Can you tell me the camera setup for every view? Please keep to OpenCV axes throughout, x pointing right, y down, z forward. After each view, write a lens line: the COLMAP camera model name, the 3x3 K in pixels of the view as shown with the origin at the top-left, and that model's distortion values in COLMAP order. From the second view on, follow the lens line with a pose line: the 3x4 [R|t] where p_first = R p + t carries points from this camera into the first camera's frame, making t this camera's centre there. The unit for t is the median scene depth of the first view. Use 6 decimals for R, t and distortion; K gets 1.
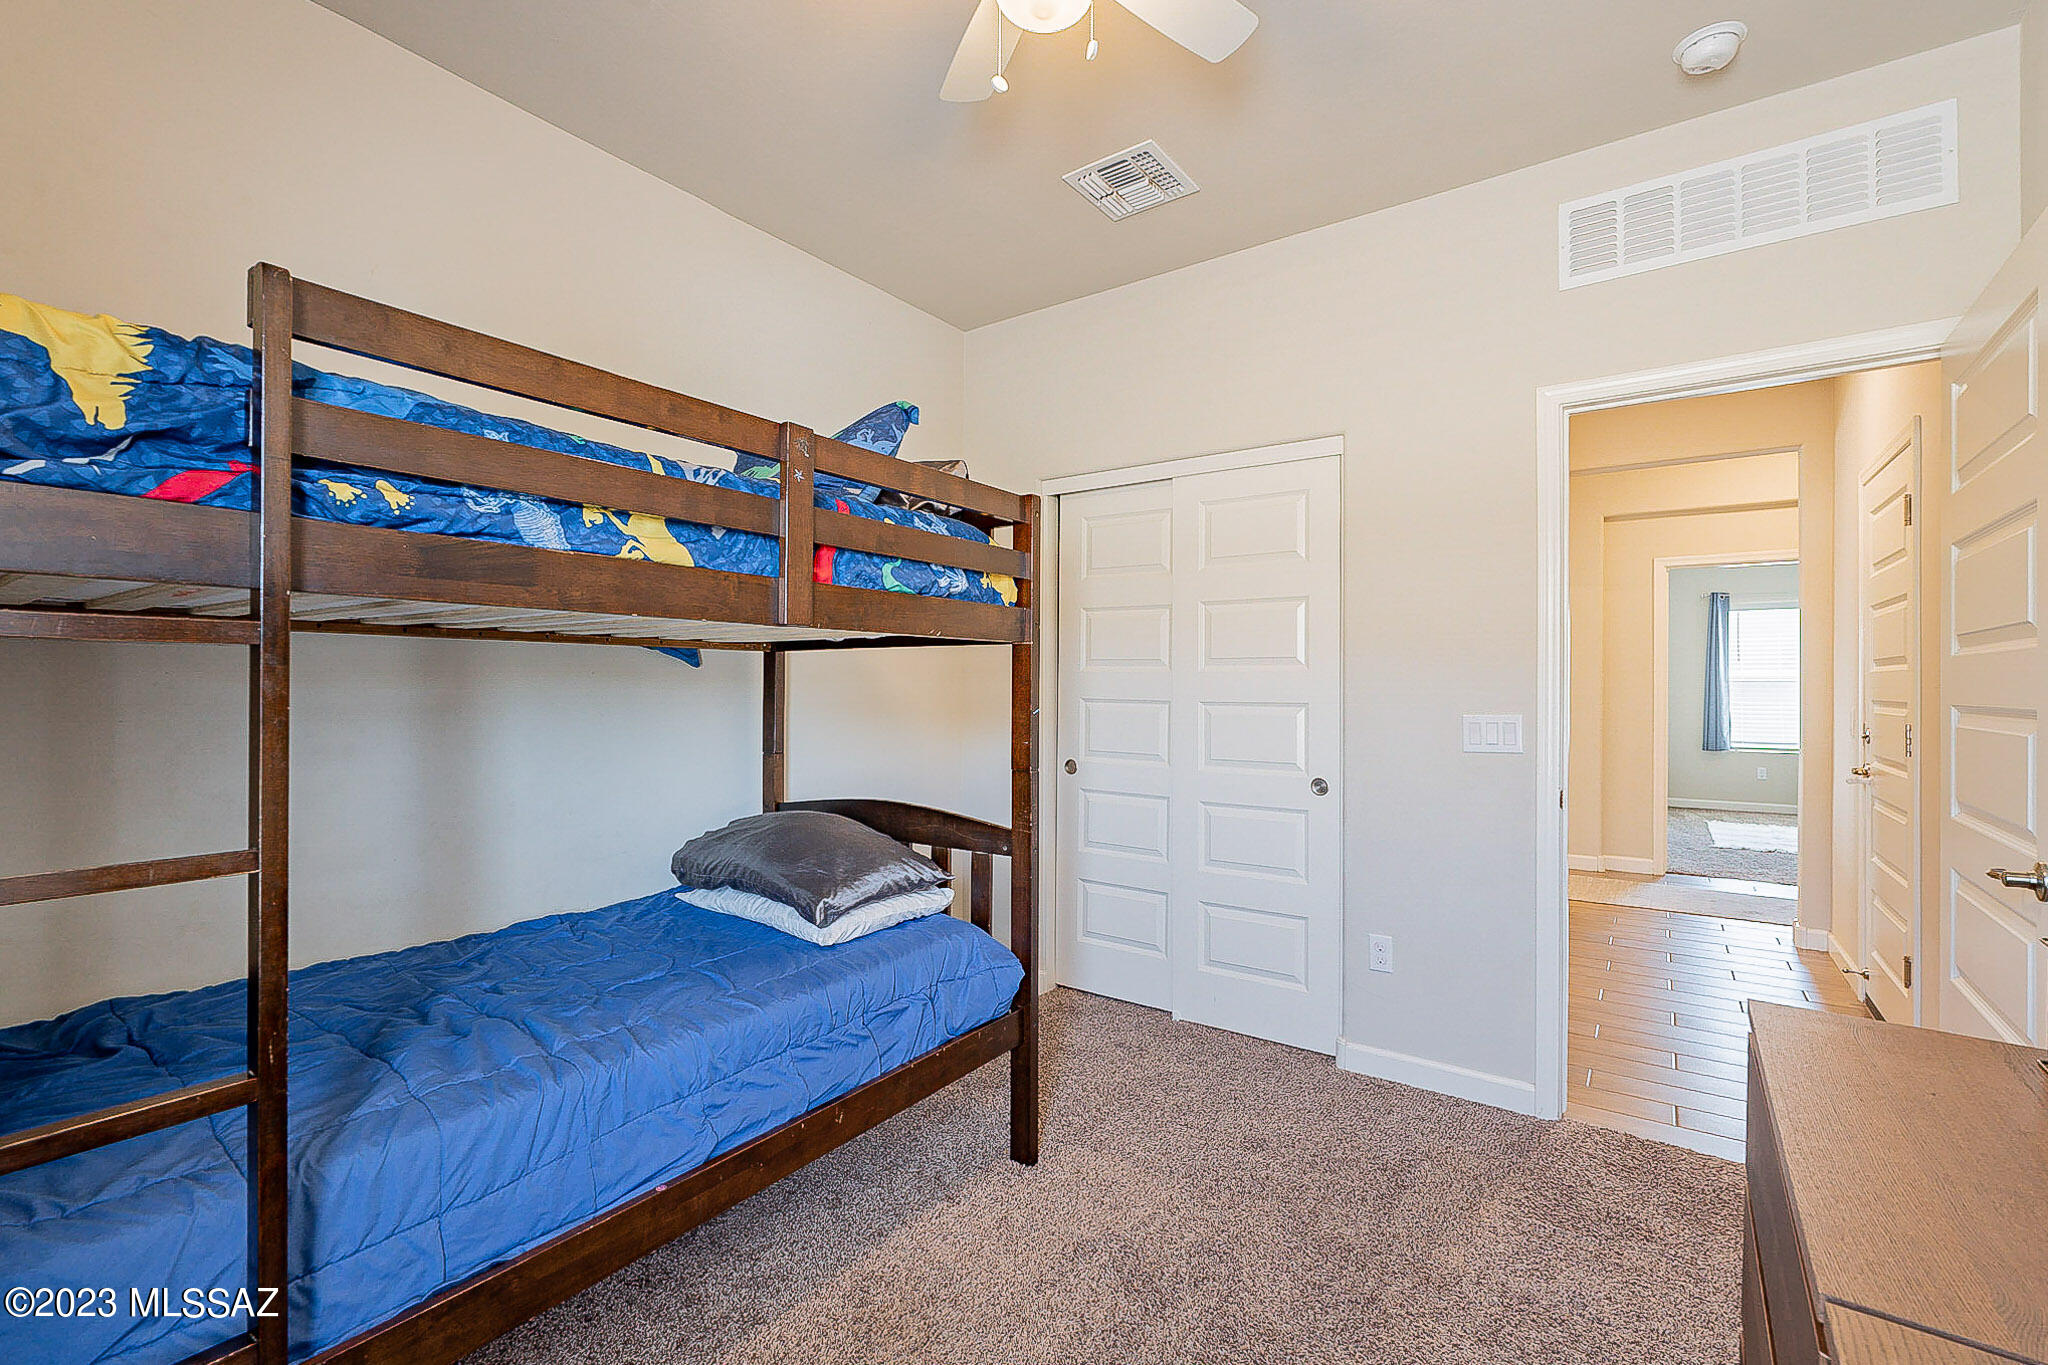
lens RADIAL K [[896.4, 0, 1024.0], [0, 896.4, 682.5], [0, 0, 1]] dist [-0.001452, -0.000292]
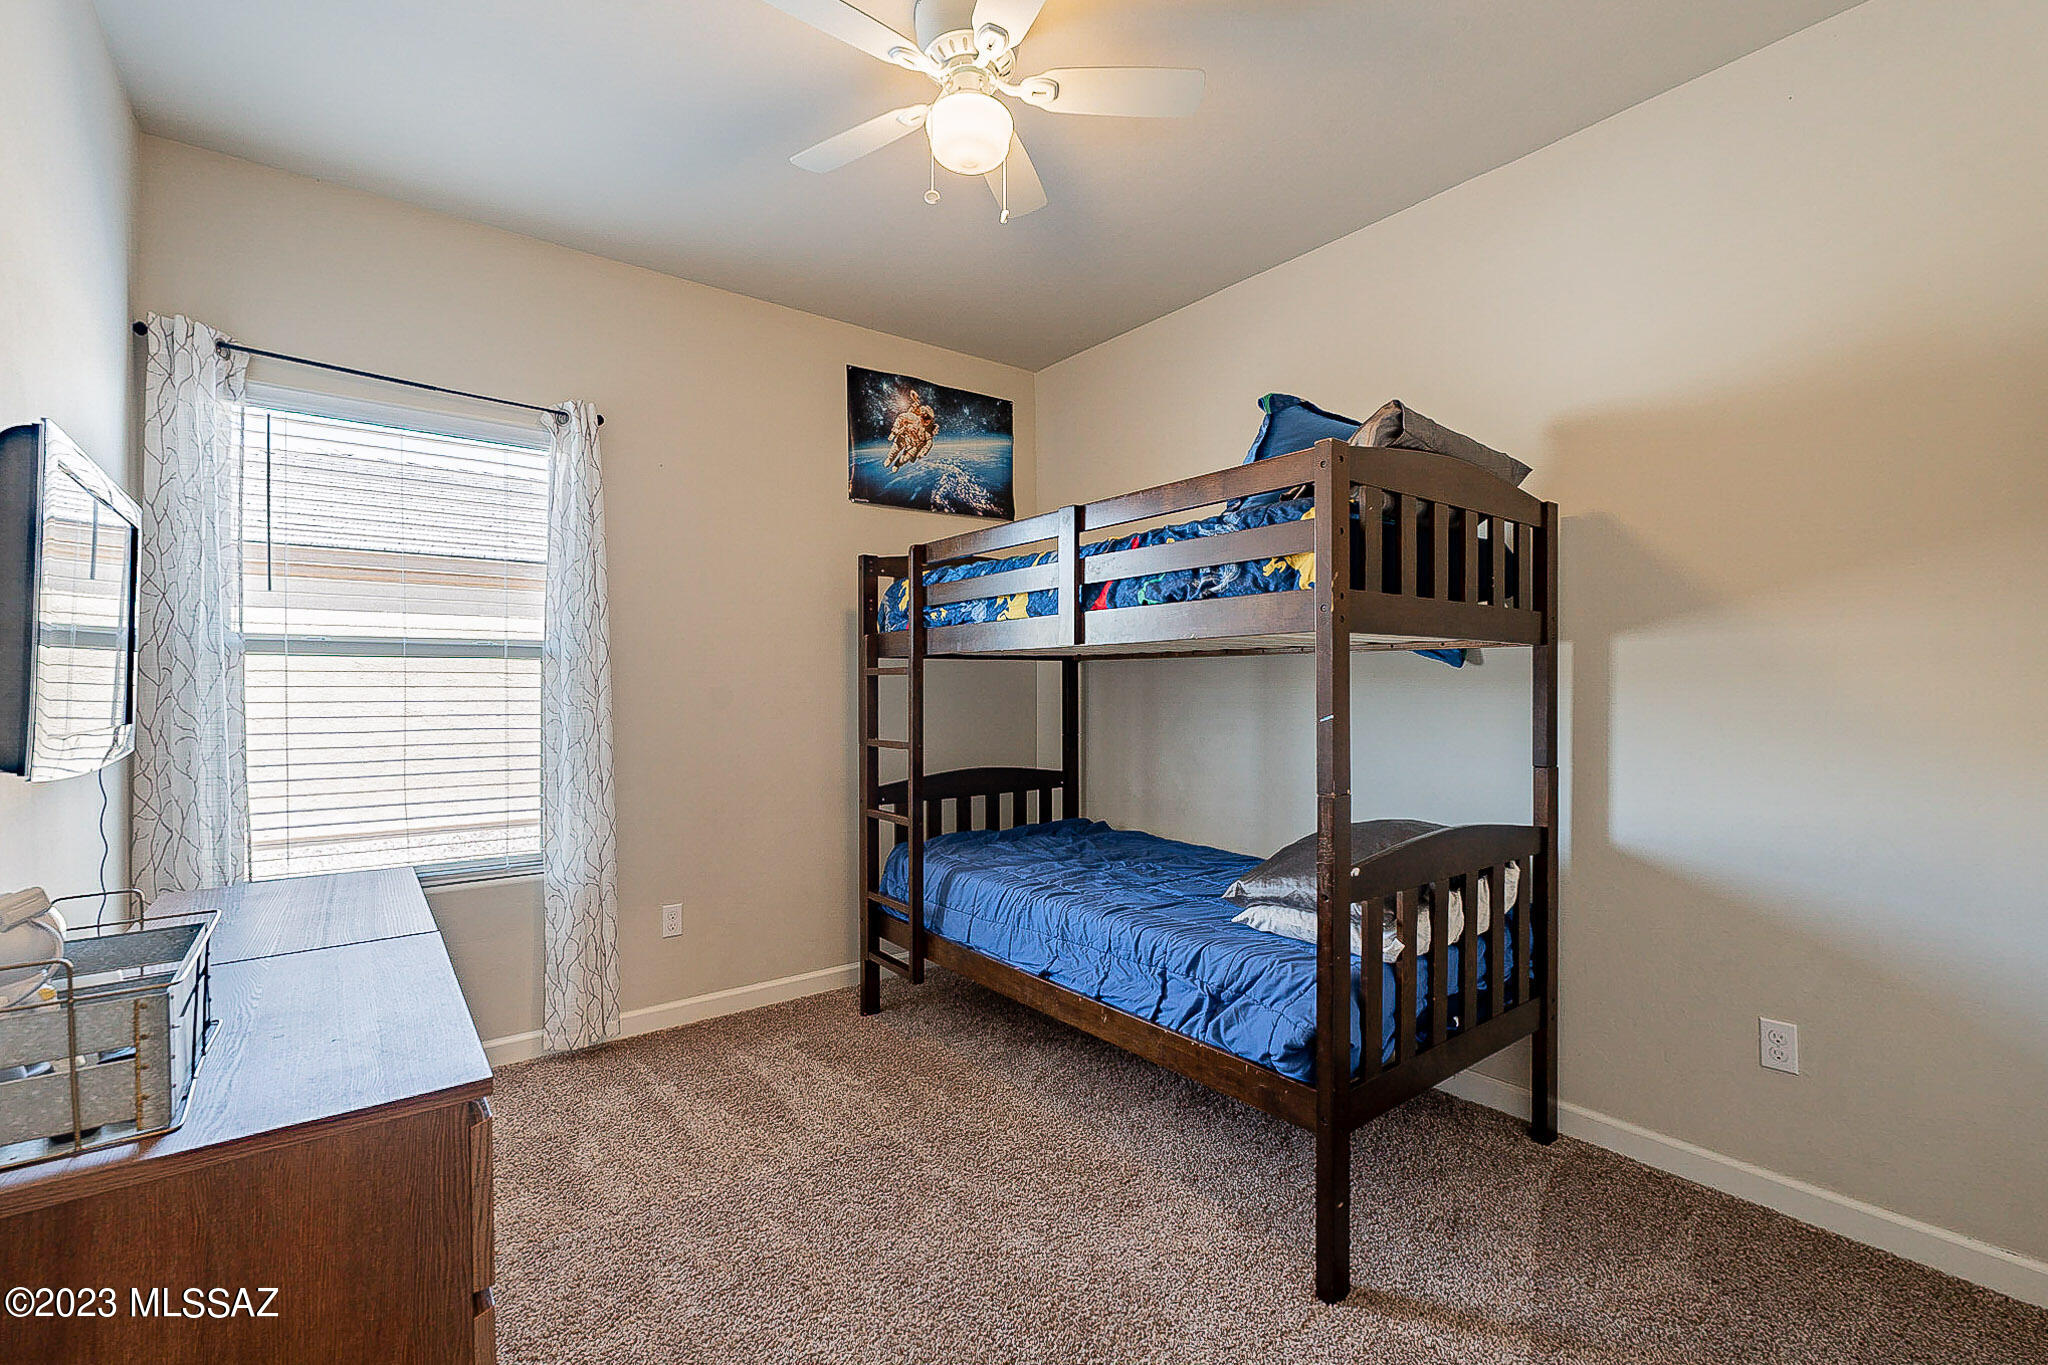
lens RADIAL K [[896.4, 0, 1024.0], [0, 896.4, 682.5], [0, 0, 1]] dist [-0.001452, -0.000292]
pose [[-0.272572, -0.001540, -0.962134, 1.283257], [0.001809, 0.999996, -0.002113, -0.004457], [0.962134, -0.002317, -0.272568, 1.460699]]
